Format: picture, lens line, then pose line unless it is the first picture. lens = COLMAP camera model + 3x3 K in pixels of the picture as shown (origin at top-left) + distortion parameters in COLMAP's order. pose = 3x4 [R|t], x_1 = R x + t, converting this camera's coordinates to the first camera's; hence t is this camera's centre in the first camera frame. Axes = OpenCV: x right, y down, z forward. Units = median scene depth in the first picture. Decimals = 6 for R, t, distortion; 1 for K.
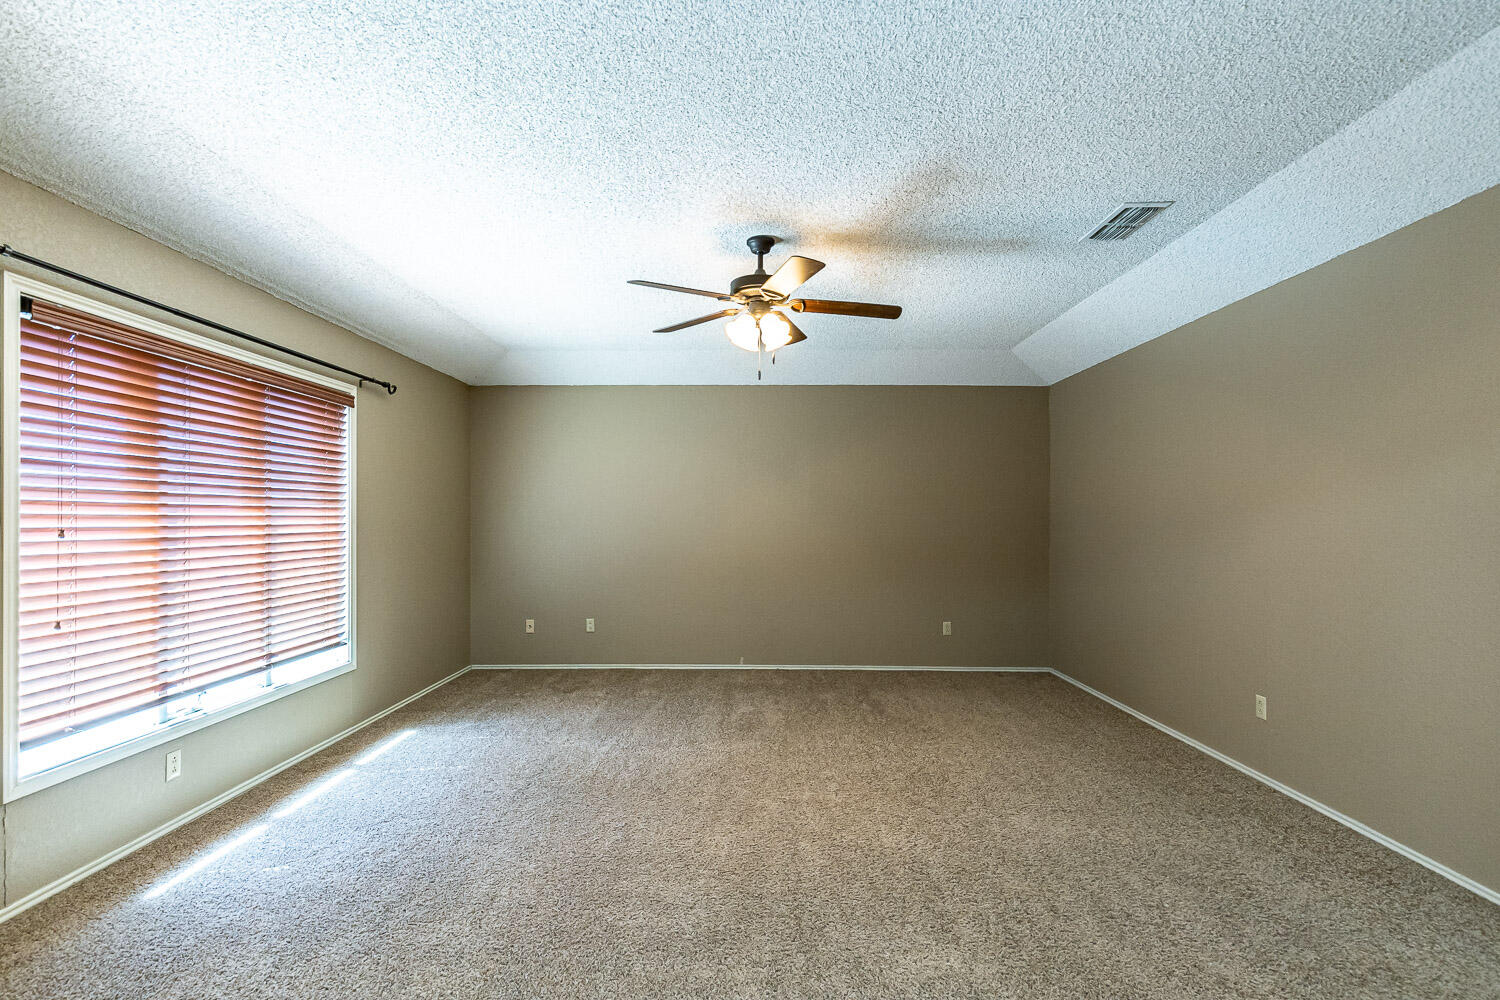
lens RADIAL K [[680.8, 0, 750.0], [0, 680.8, 505.4], [0, 0, 1]] dist [0.000702, 0.000058]
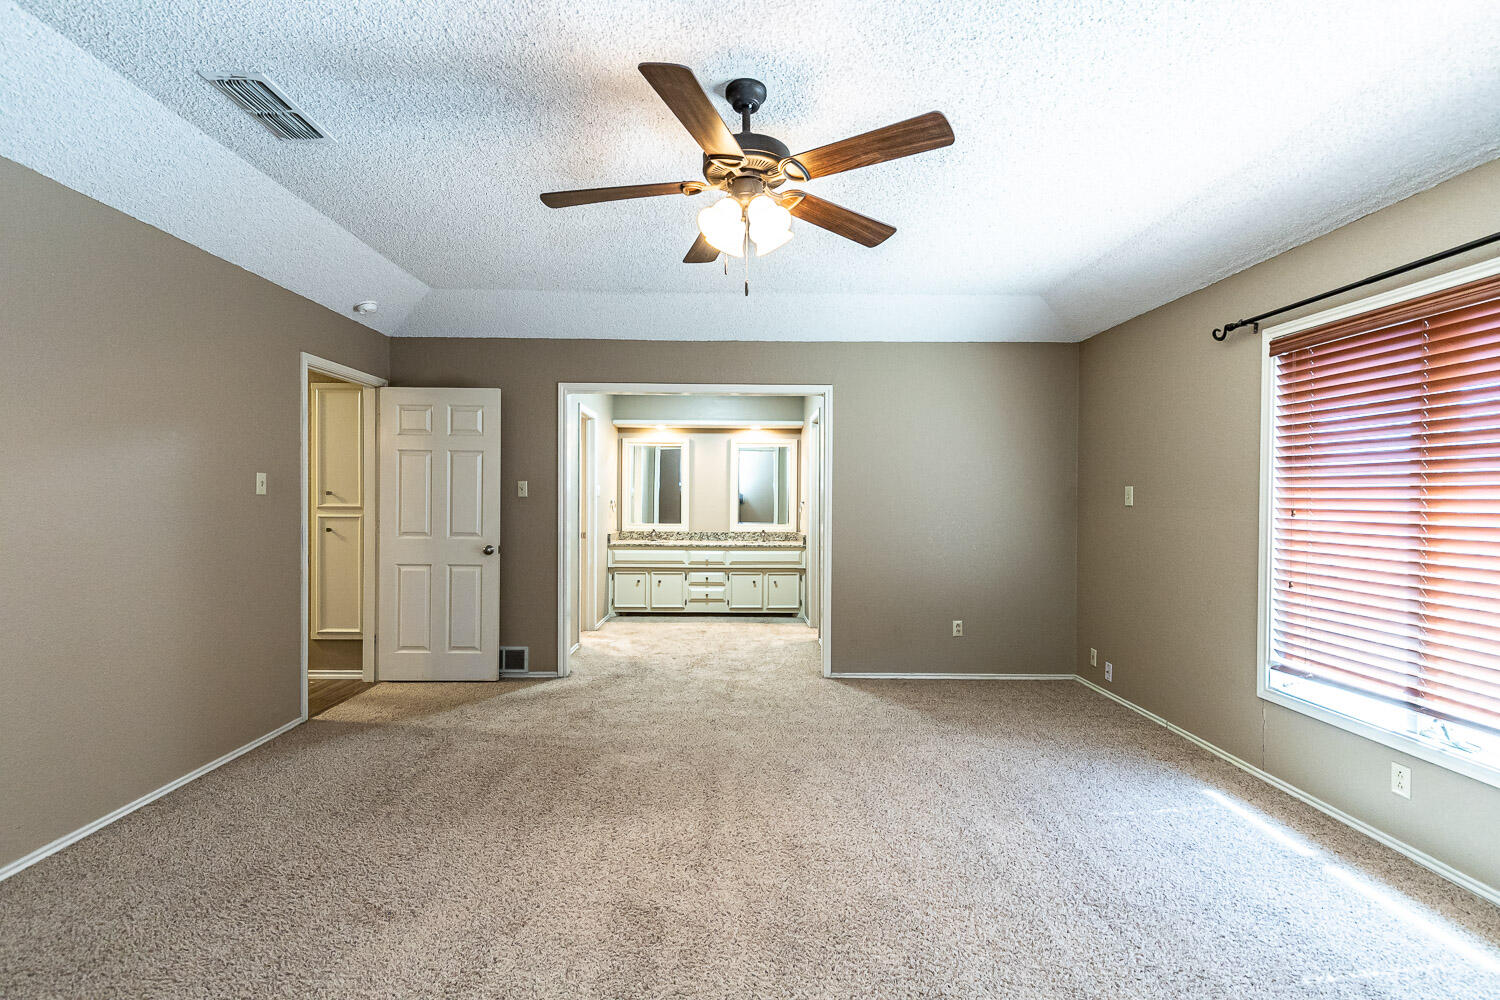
lens RADIAL K [[680.8, 0, 748.9], [0, 680.8, 499.8], [0, 0, 1]] dist [0.000702, 0.000058]
pose [[-0.999447, -0.007293, -0.032439, 0.036689], [-0.007032, 0.999942, -0.008151, 0.029678], [0.032496, -0.007918, -0.999440, 1.948118]]
